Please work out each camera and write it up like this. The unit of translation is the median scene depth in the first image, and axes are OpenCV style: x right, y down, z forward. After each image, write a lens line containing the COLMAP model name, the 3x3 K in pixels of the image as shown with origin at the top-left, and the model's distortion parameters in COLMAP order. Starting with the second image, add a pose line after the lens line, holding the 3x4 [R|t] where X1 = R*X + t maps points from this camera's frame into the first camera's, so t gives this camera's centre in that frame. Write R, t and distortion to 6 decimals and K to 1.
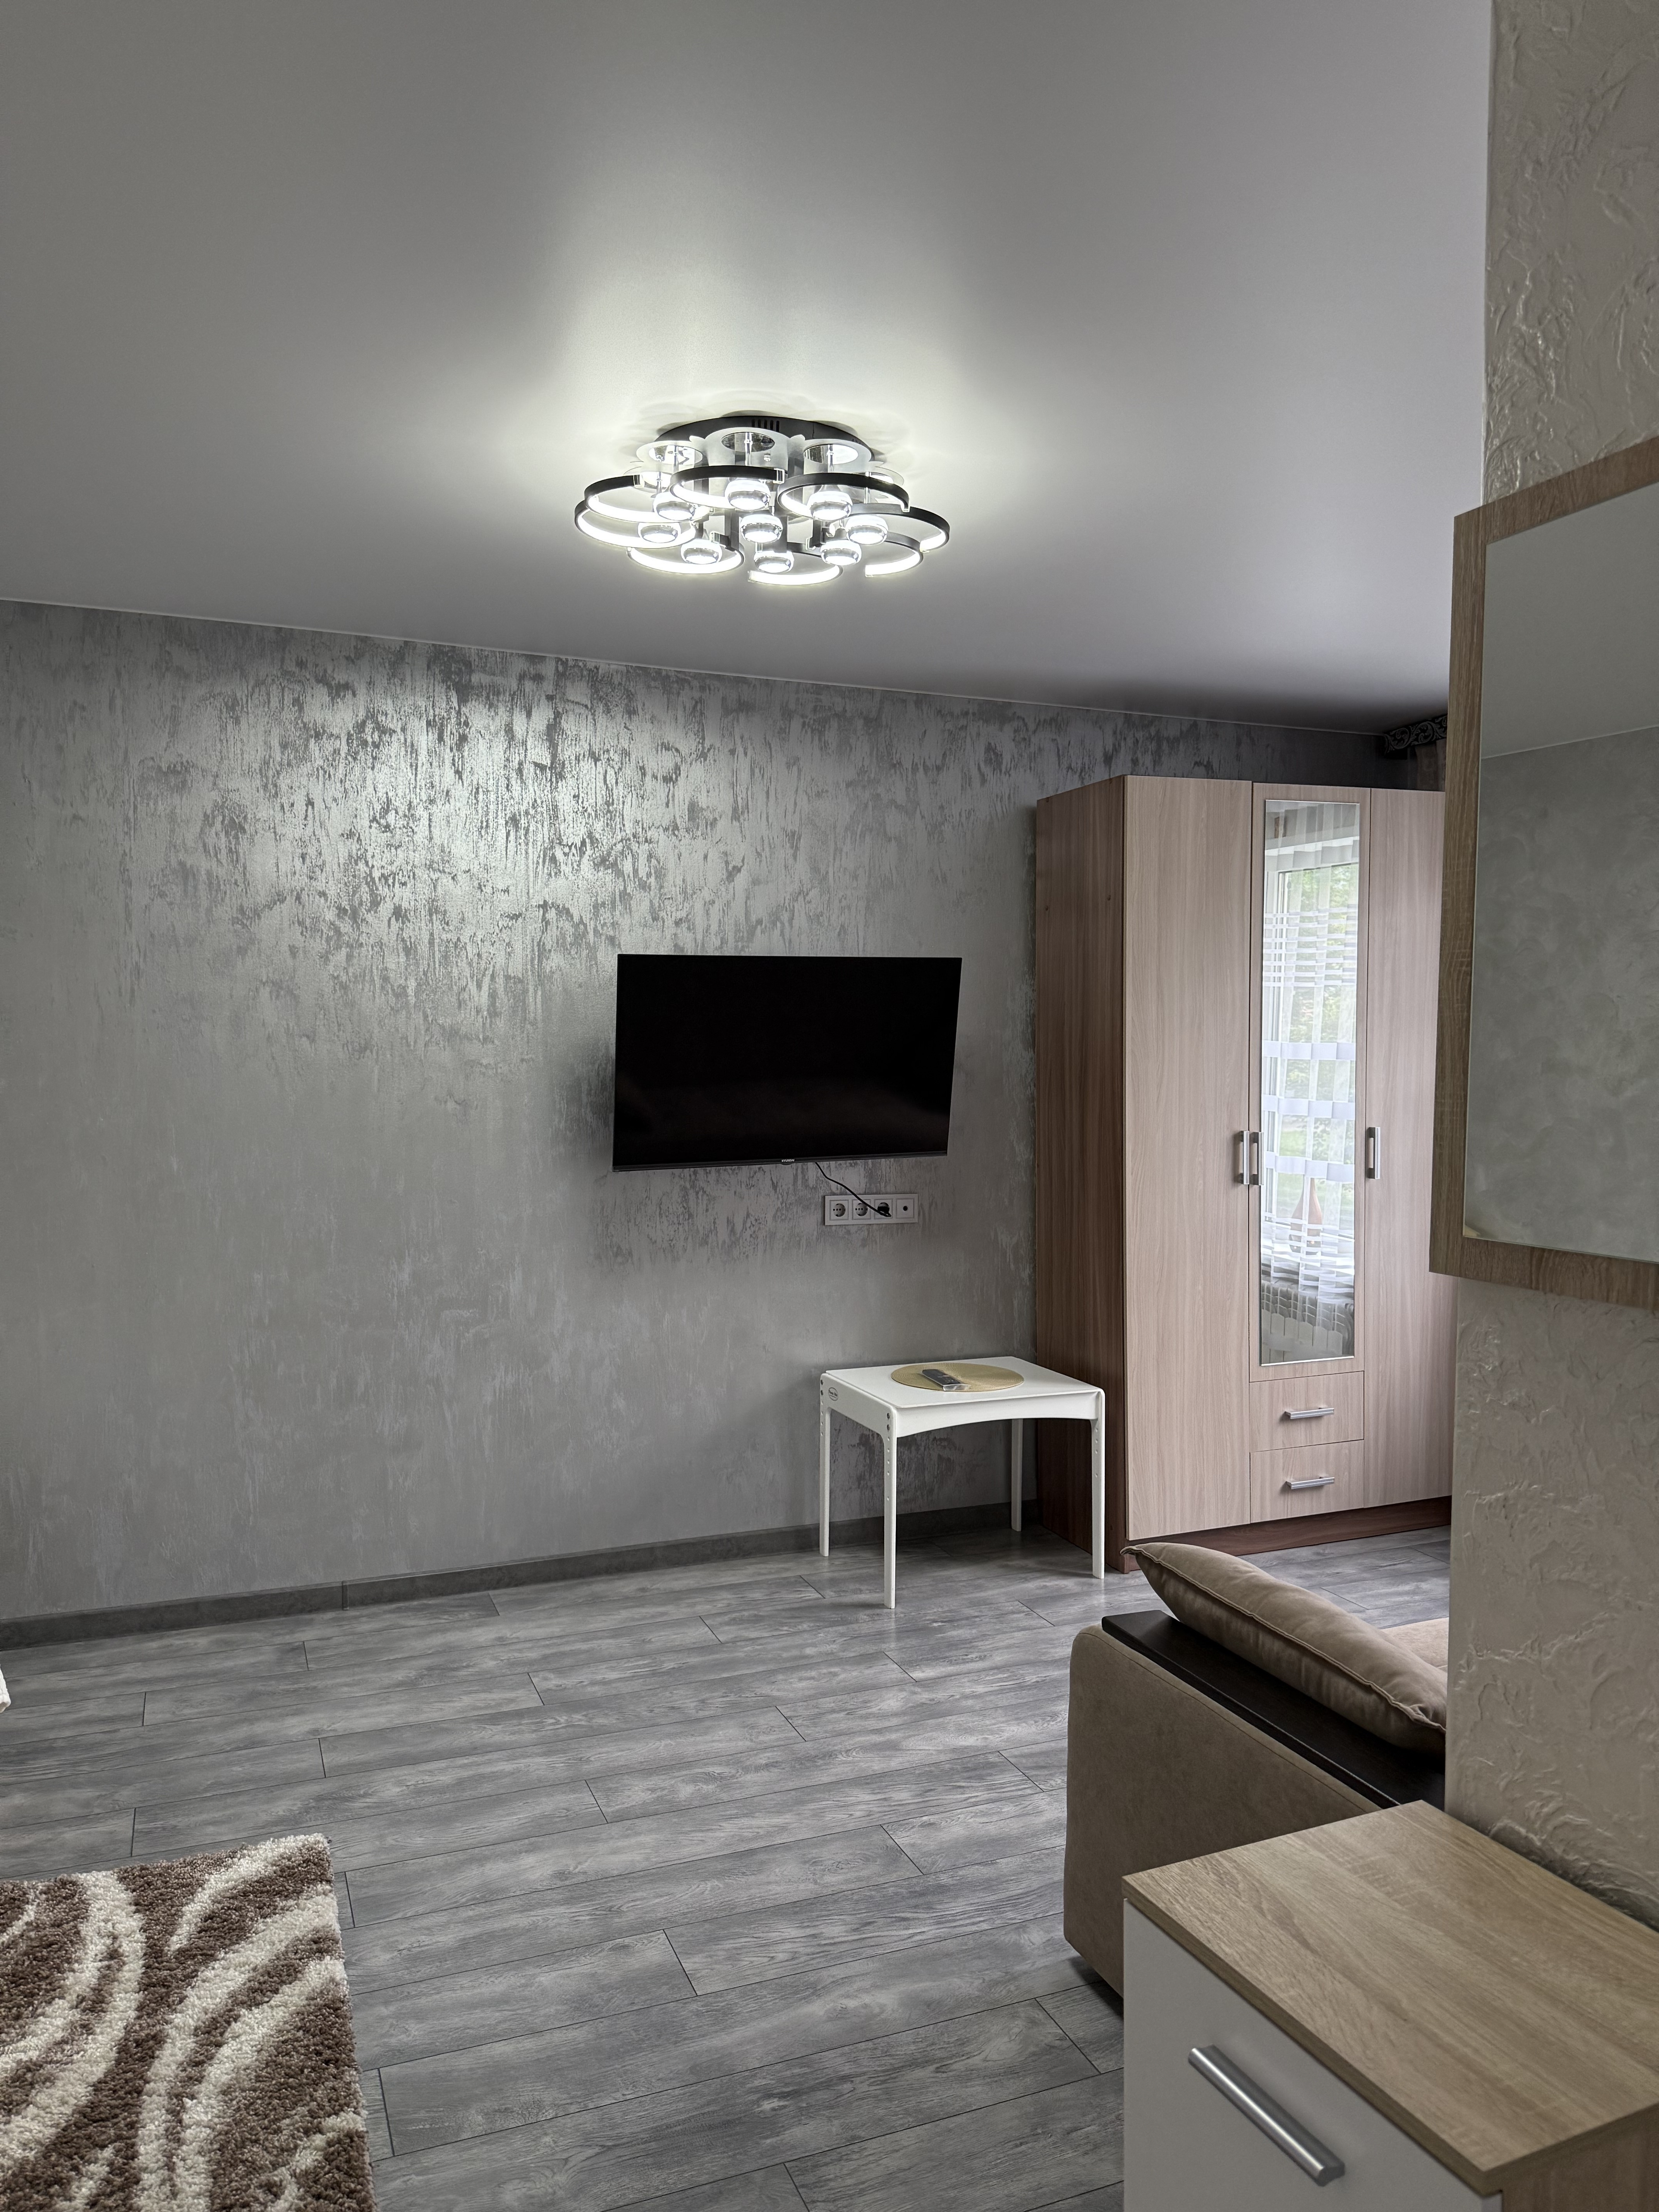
lens RADIAL K [[1559.4, 0, 840.2], [0, 1559.4, 1120.1], [0, 0, 1]] dist [0.074790, -0.100219]
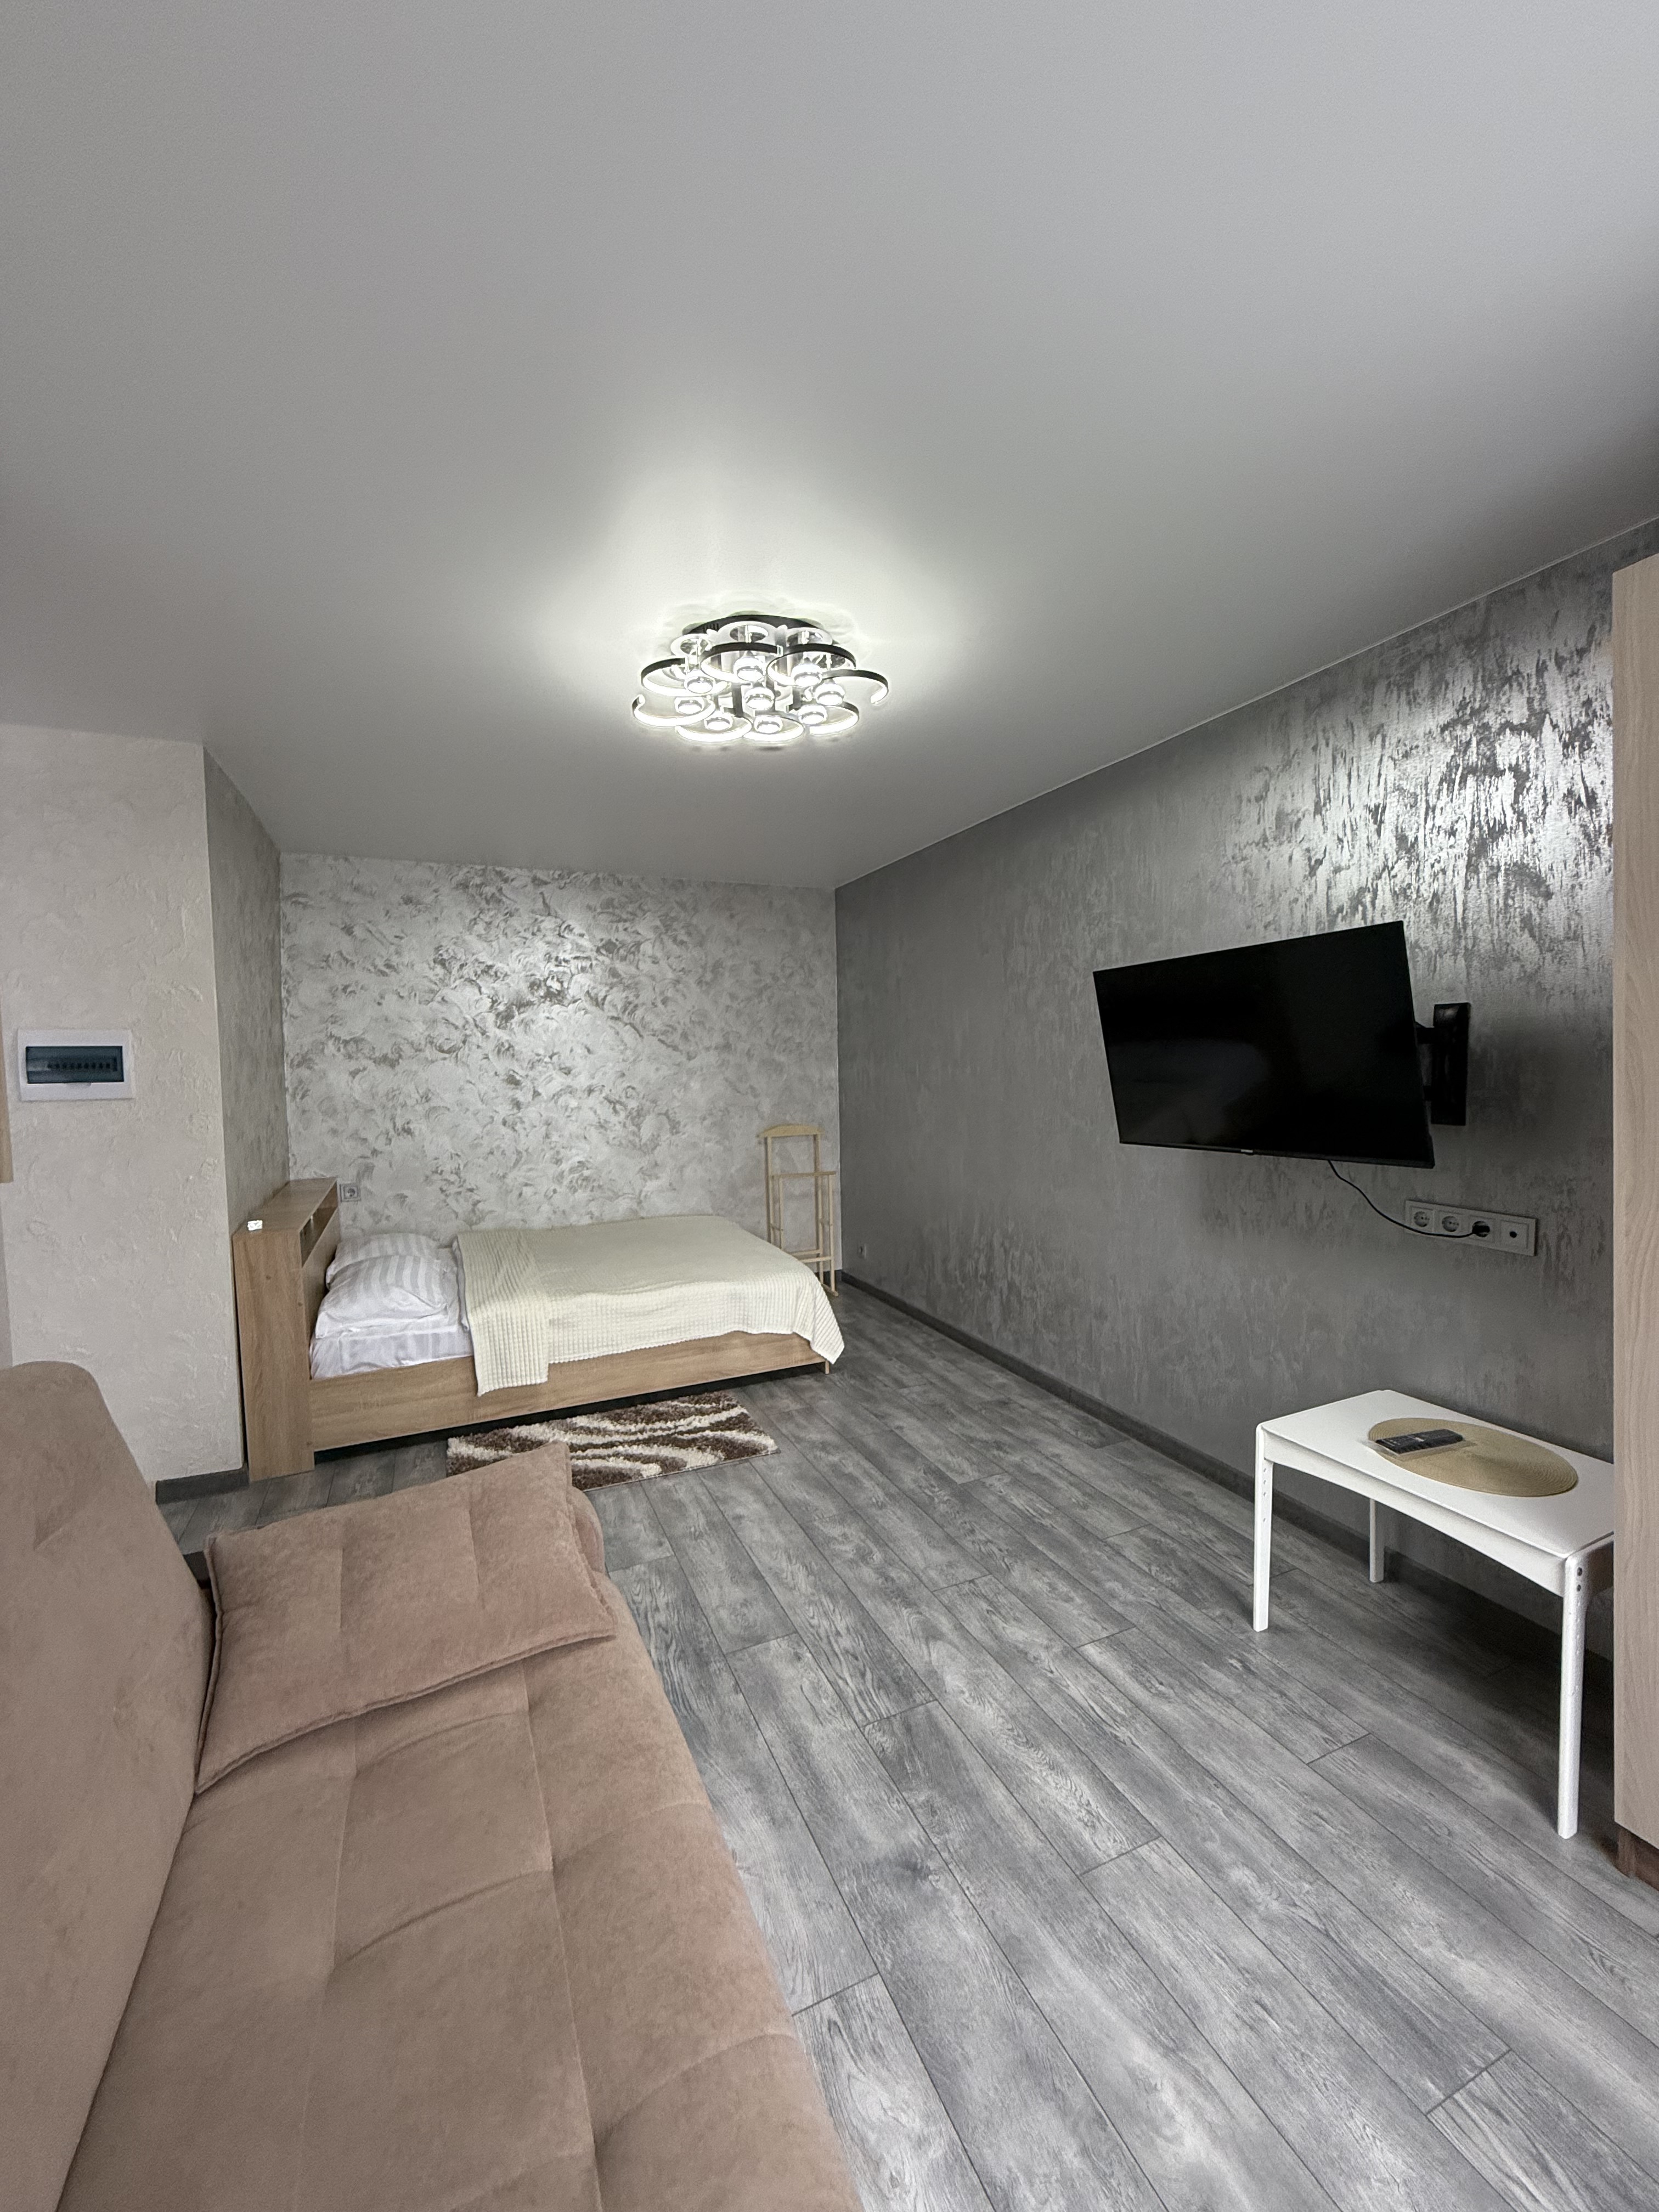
lens RADIAL K [[882.5, 0, 827.0], [0, 882.5, 1103.3], [0, 0, 1]] dist [0.001564, -0.000179]
pose [[0.031251, 0.047419, -0.998386, 0.571821], [-0.021457, 0.998676, 0.046761, -0.027757], [0.999281, 0.019961, 0.032227, 0.754900]]
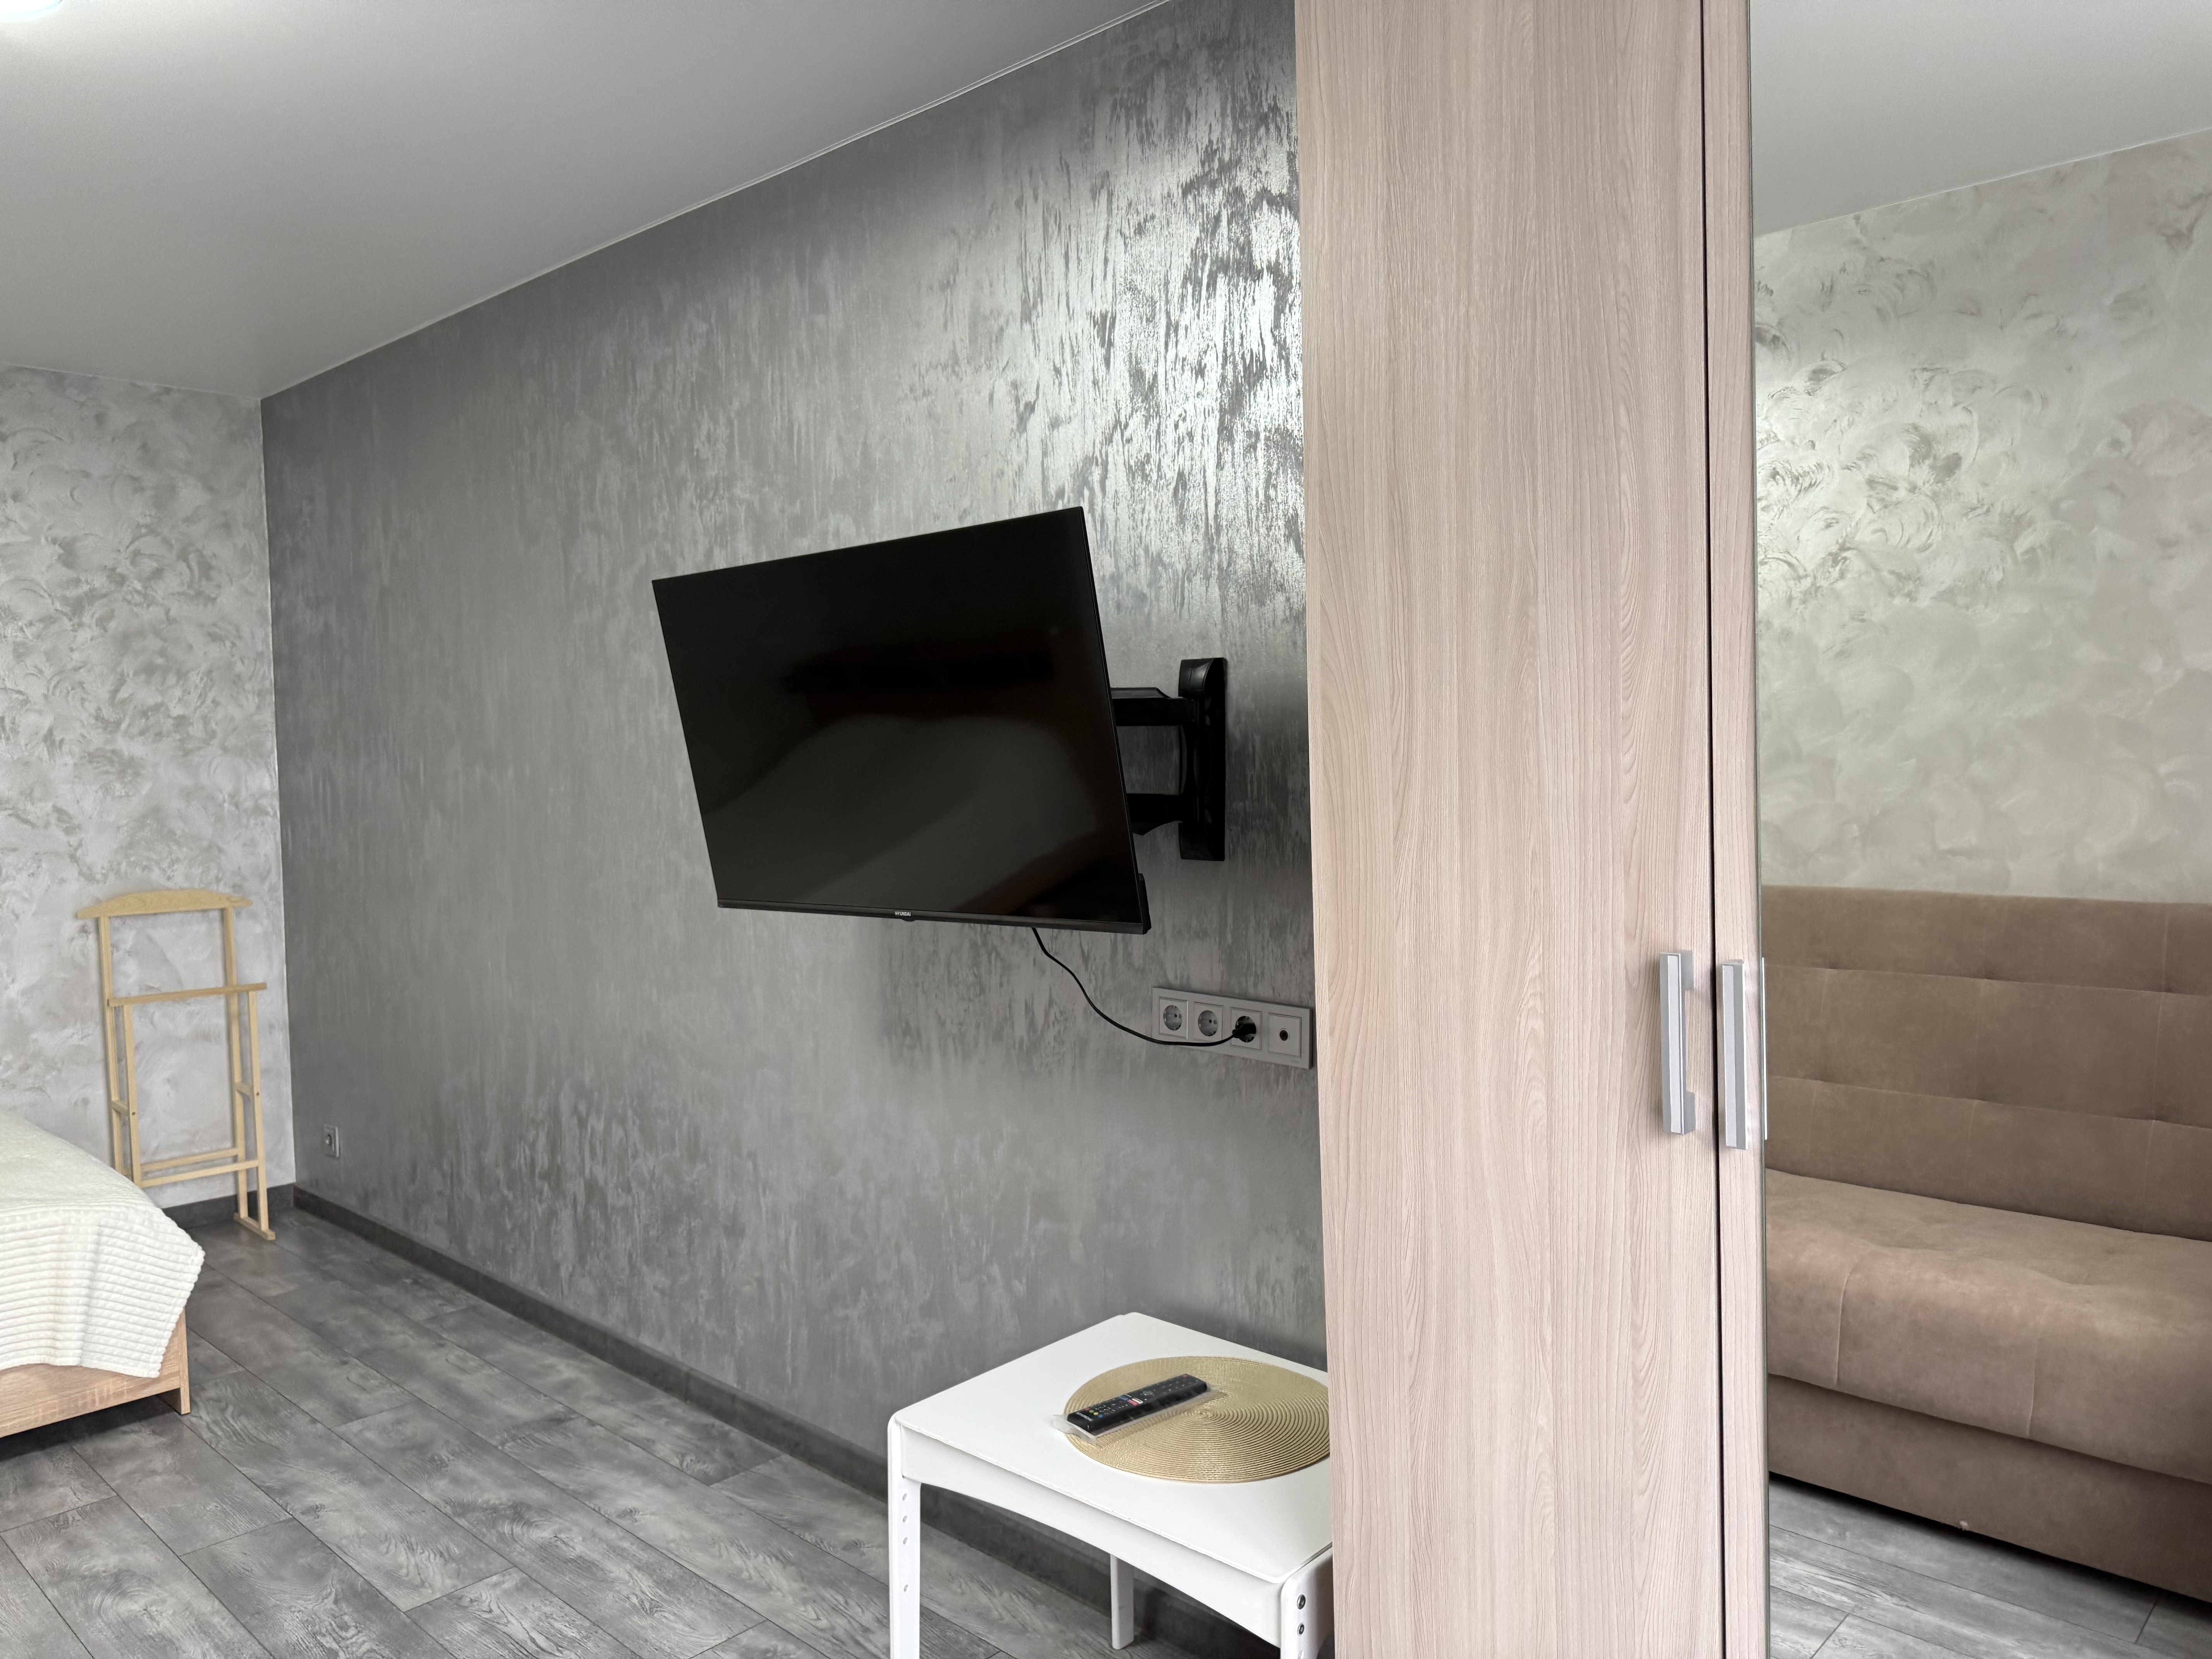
lens RADIAL K [[1559.4, 0, 1106.7], [0, 1559.4, 846.4], [0, 0, 1]] dist [0.074790, -0.100219]
pose [[0.421561, 0.046993, -0.905581, 0.547610], [-0.023962, 0.998885, 0.040680, -0.024730], [0.906483, 0.004551, 0.422217, 0.885107]]
